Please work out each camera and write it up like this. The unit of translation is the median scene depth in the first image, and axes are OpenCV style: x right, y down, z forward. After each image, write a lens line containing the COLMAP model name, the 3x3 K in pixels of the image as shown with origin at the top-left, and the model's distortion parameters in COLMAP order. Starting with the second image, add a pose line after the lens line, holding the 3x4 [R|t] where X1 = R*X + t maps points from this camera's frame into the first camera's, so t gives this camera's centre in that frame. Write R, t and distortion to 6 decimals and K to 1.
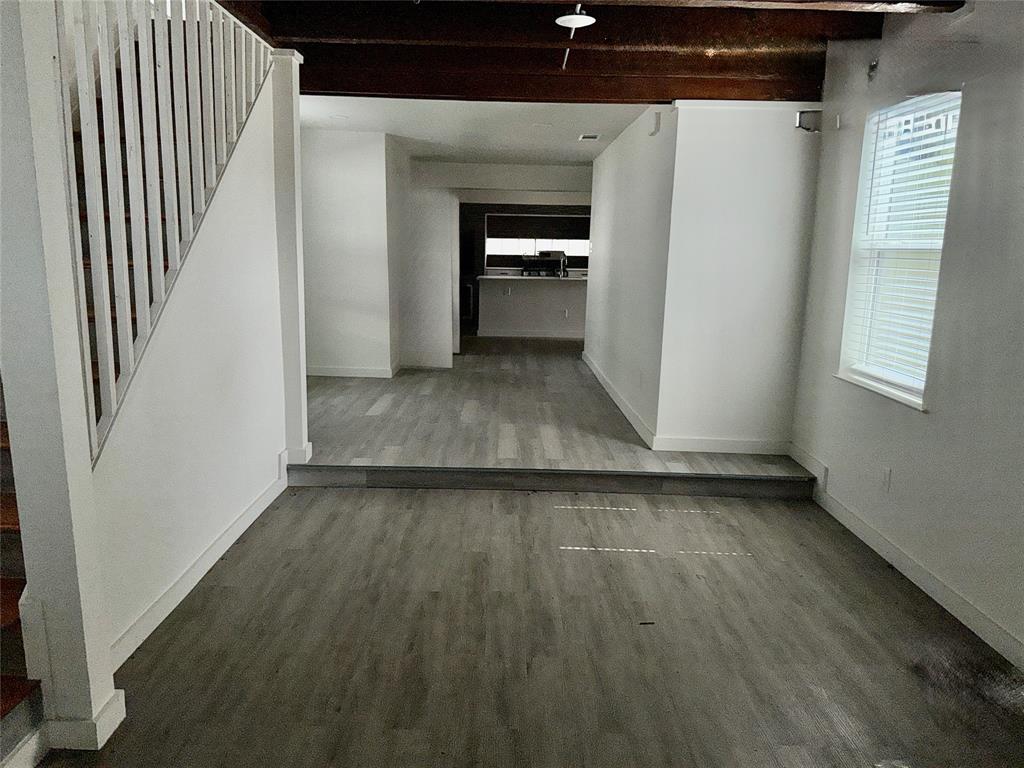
lens RADIAL K [[723.7, 0, 512.2], [0, 723.7, 378.6], [0, 0, 1]] dist [0.002024, -0.025554]
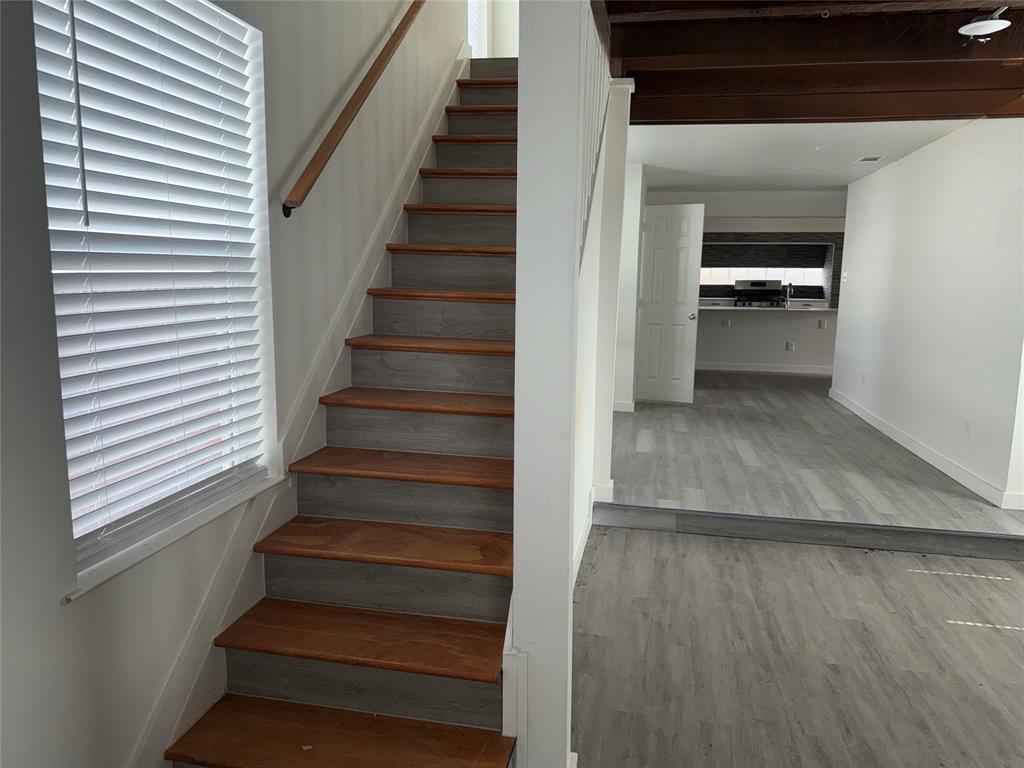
lens RADIAL K [[723.7, 0, 507.3], [0, 723.7, 382.0], [0, 0, 1]] dist [0.002024, -0.025554]
pose [[0.976777, 0.024327, -0.212872, -0.214282], [-0.031689, 0.999009, -0.031239, -0.008579], [0.211901, 0.037259, 0.976581, 0.021331]]
